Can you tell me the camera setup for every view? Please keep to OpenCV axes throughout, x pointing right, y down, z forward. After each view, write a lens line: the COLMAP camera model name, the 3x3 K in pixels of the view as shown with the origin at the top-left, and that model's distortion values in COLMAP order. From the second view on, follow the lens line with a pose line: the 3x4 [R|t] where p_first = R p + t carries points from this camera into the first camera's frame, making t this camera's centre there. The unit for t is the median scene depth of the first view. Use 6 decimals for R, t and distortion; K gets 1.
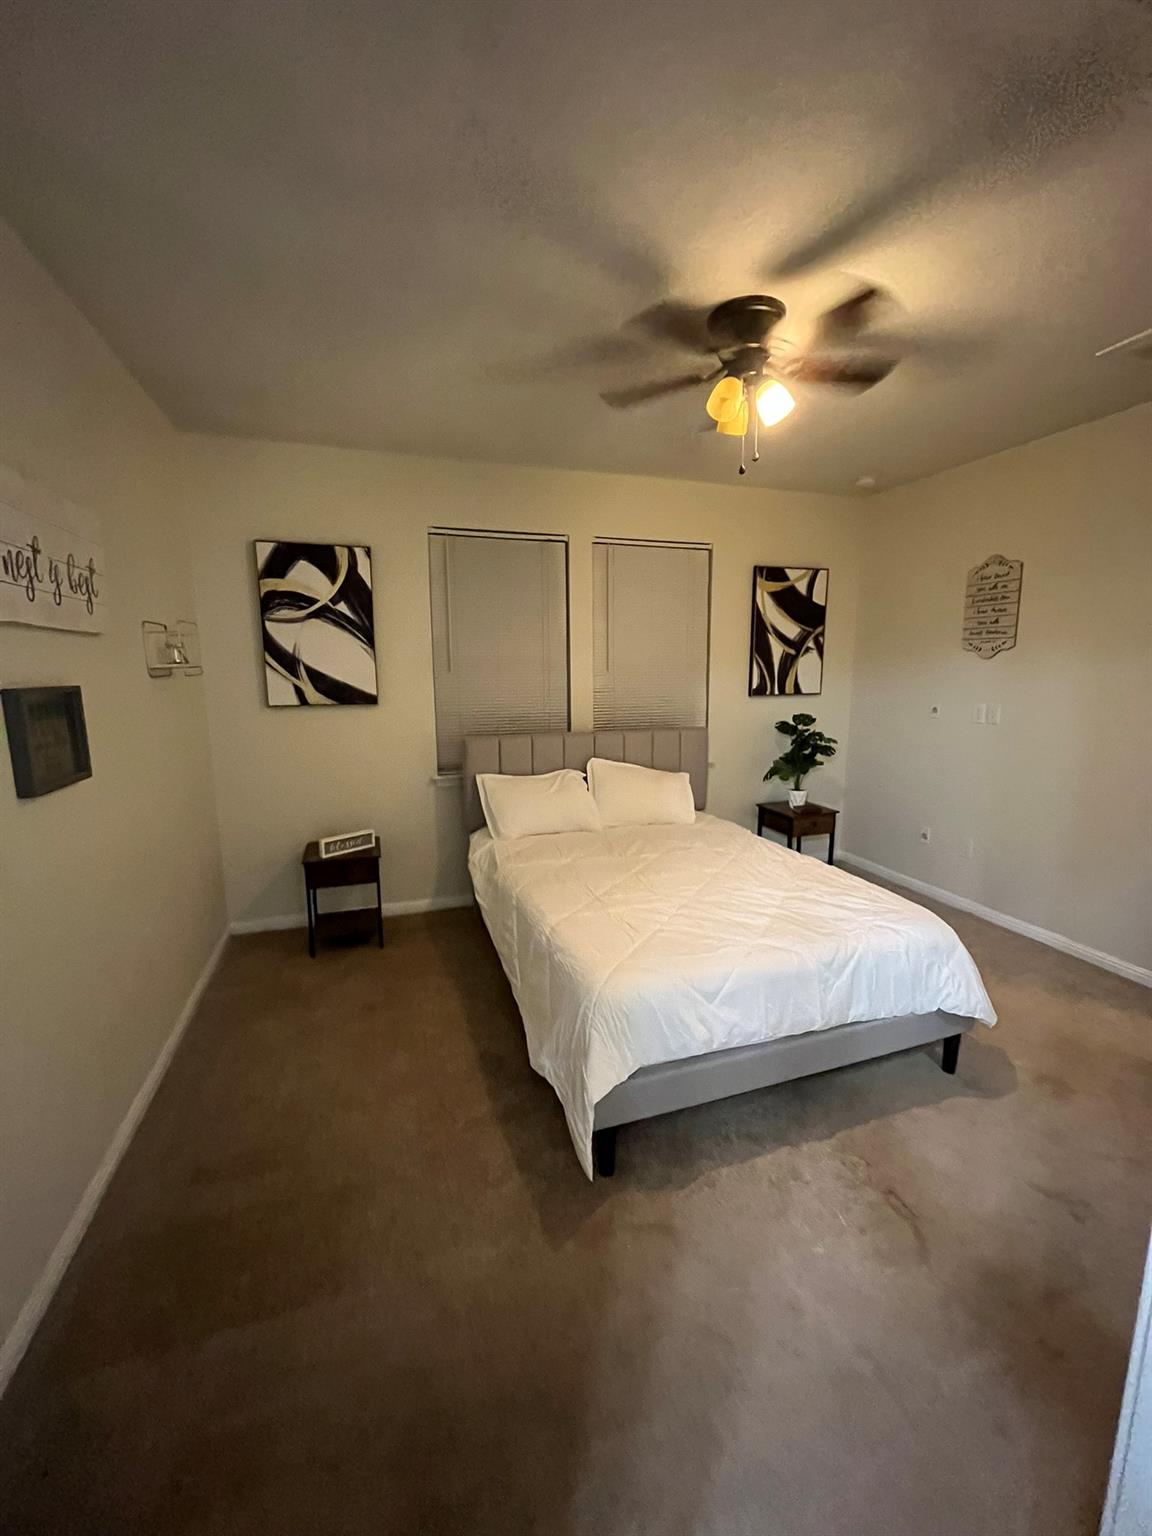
lens RADIAL K [[622.3, 0, 579.2], [0, 622.3, 772.2], [0, 0, 1]] dist [-0.002823, -0.000569]
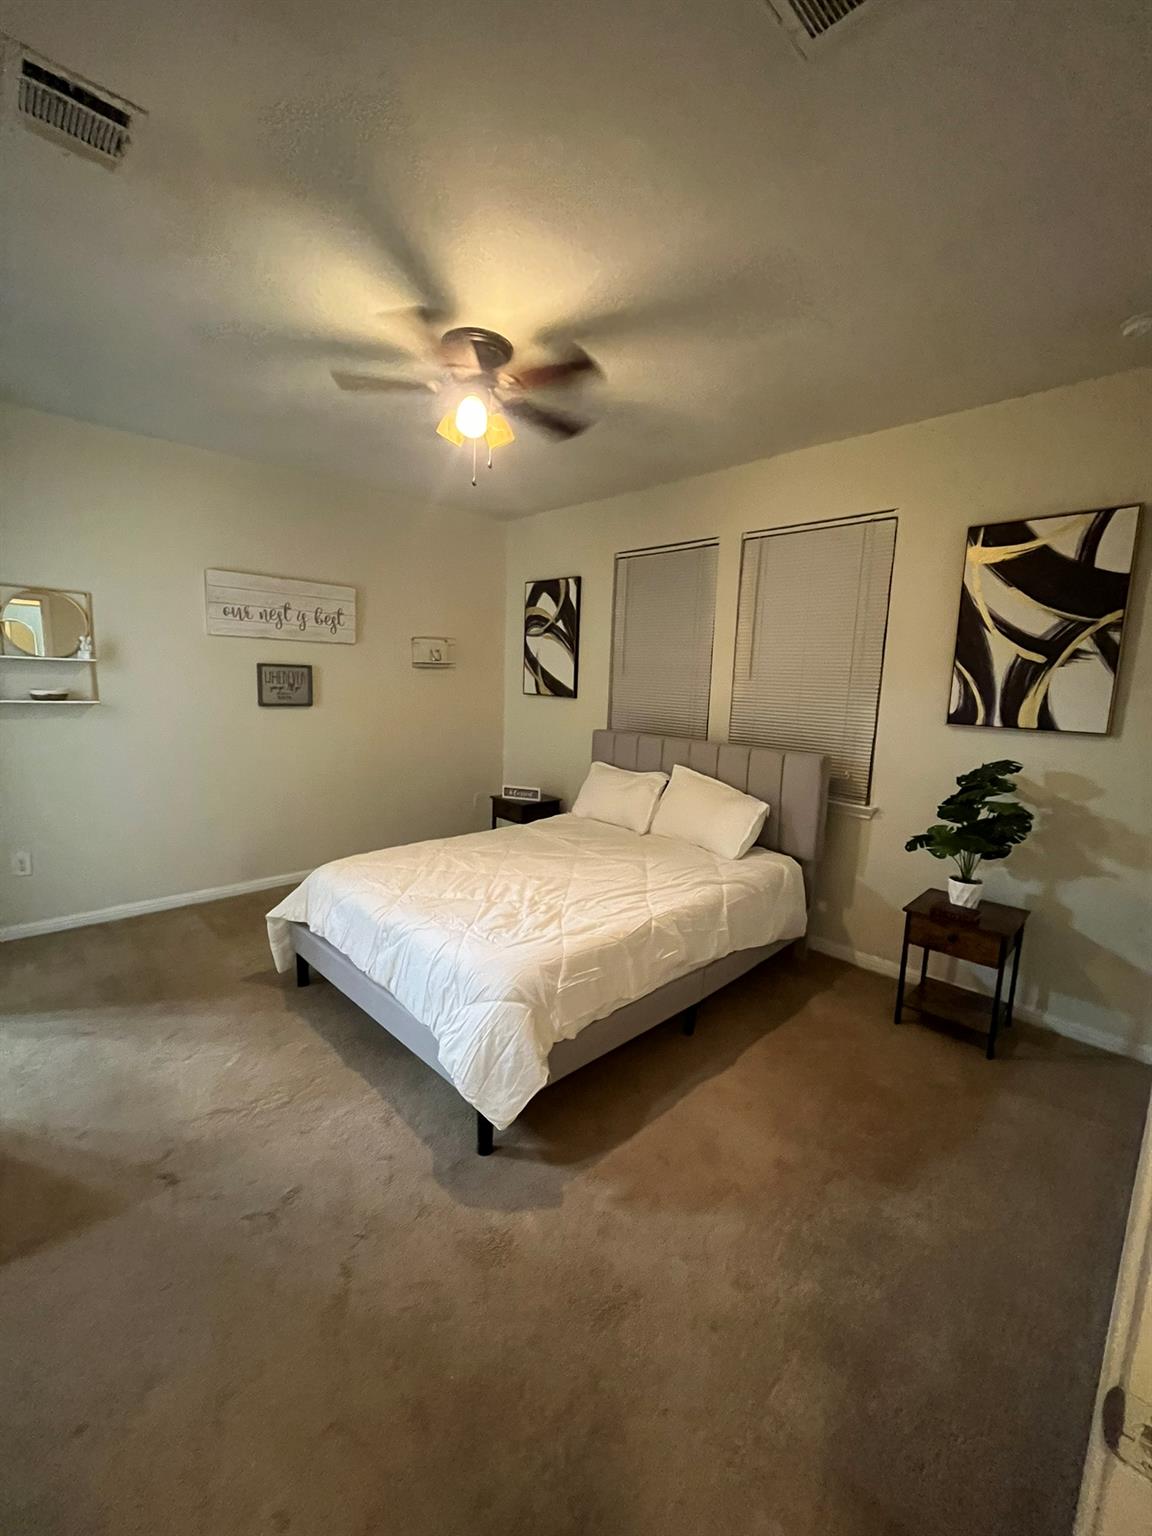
lens RADIAL K [[622.3, 0, 580.3], [0, 622.3, 772.8], [0, 0, 1]] dist [-0.002823, -0.000569]
pose [[0.436842, 0.158390, -0.885484, 0.795542], [-0.189083, 0.978552, 0.081755, -0.059785], [0.879441, 0.131716, 0.457421, 0.412319]]
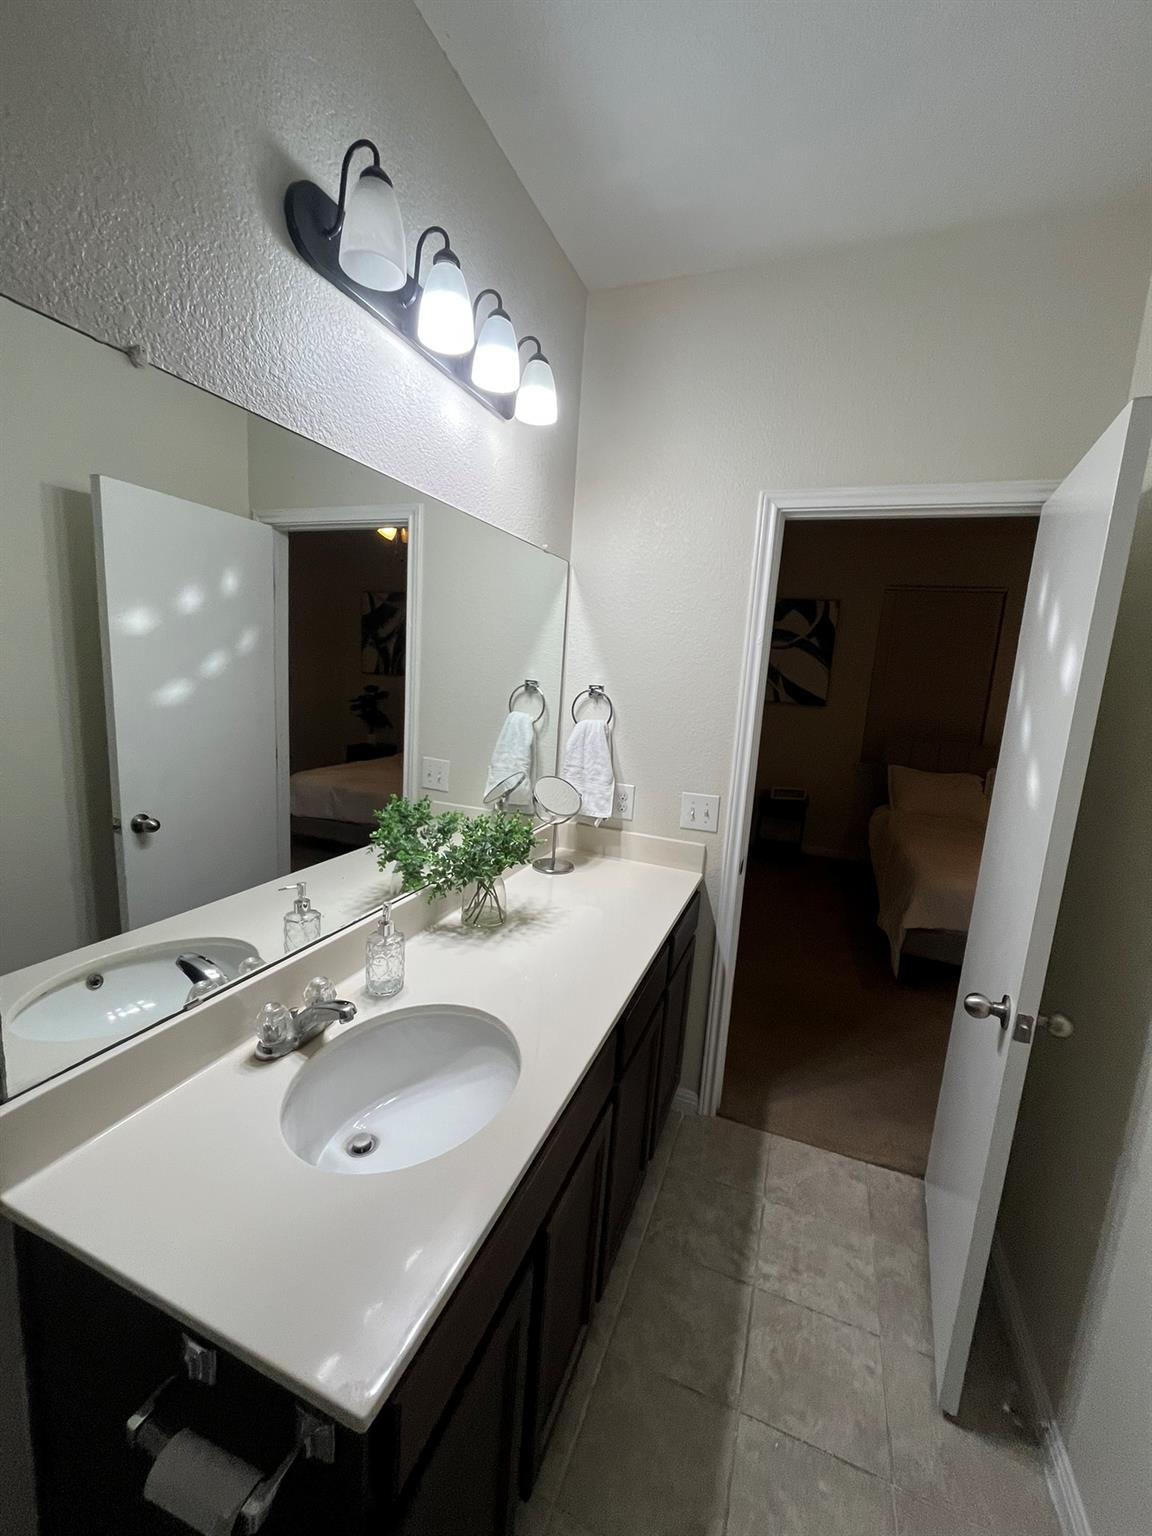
lens RADIAL K [[622.3, 0, 577.8], [0, 622.3, 771.1], [0, 0, 1]] dist [-0.002823, -0.000569]
pose [[0.767020, 0.164453, -0.620190, 0.152855], [-0.176141, 0.983428, 0.042930, 0.075595], [0.616972, 0.076312, 0.783276, -0.463842]]
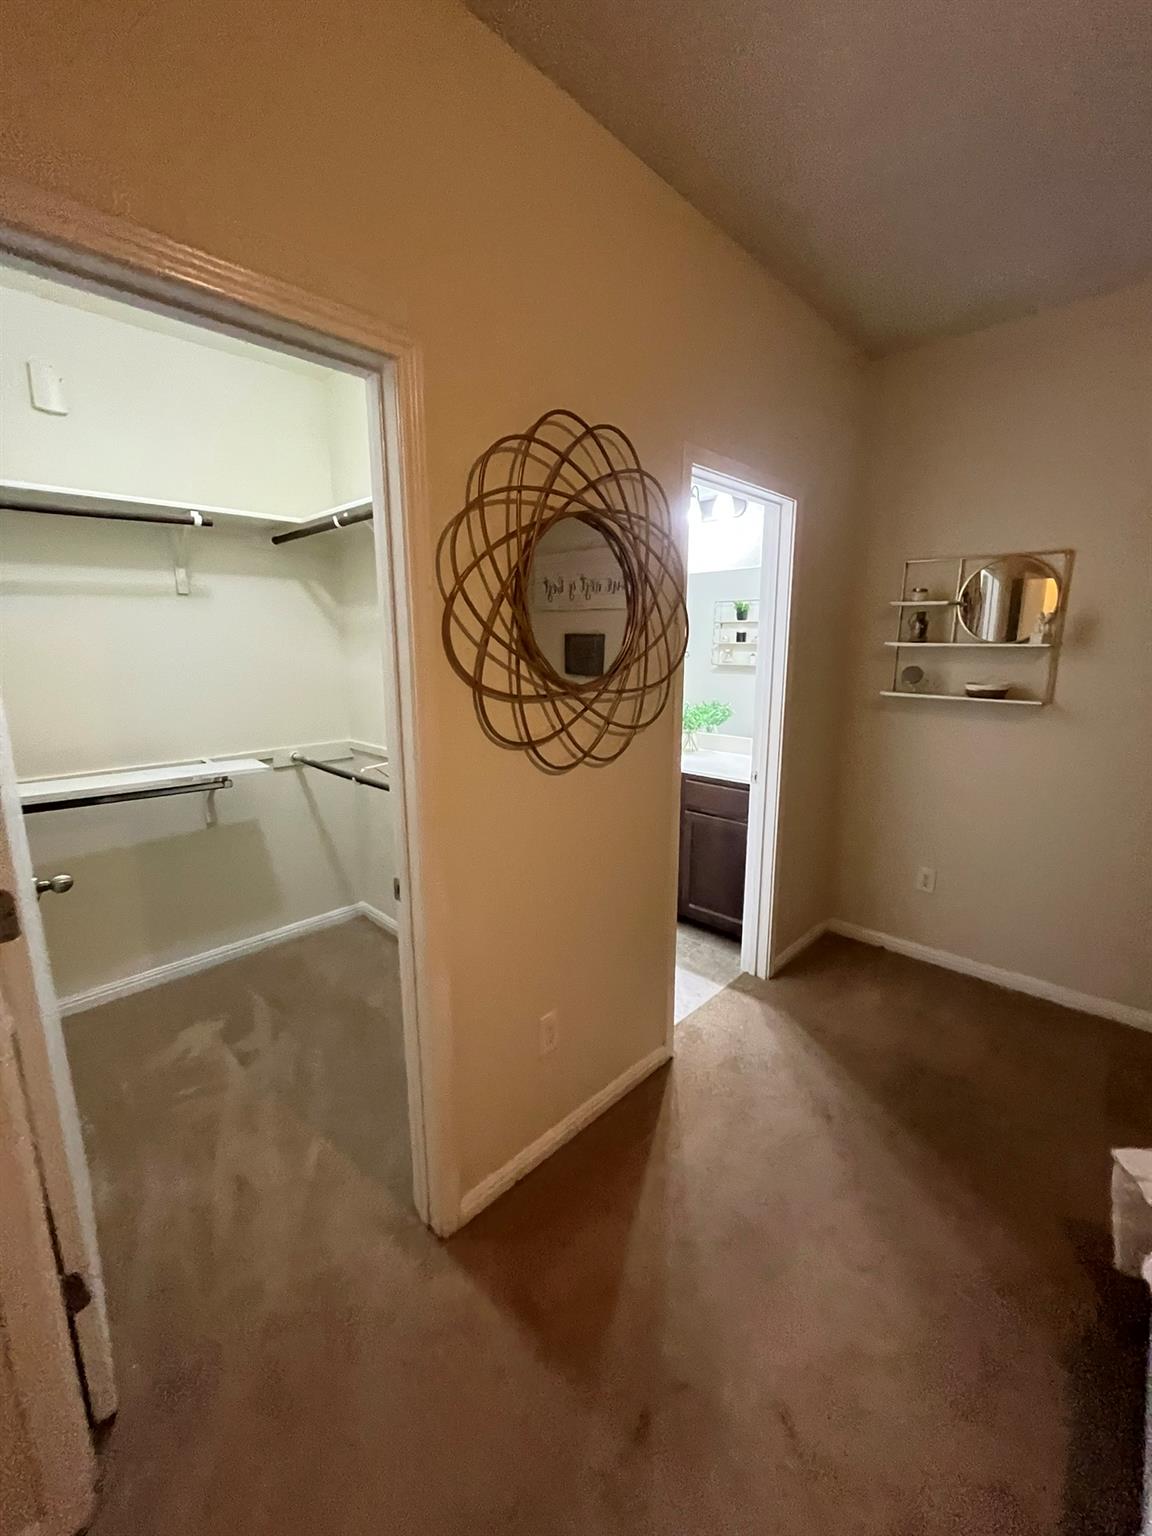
lens RADIAL K [[622.3, 0, 572.7], [0, 622.3, 772.6], [0, 0, 1]] dist [-0.002823, -0.000569]
pose [[-0.883552, 0.100330, -0.457461, 0.439378], [-0.073841, 0.934723, 0.347621, -0.075780], [0.462476, 0.340920, -0.818468, 0.519737]]
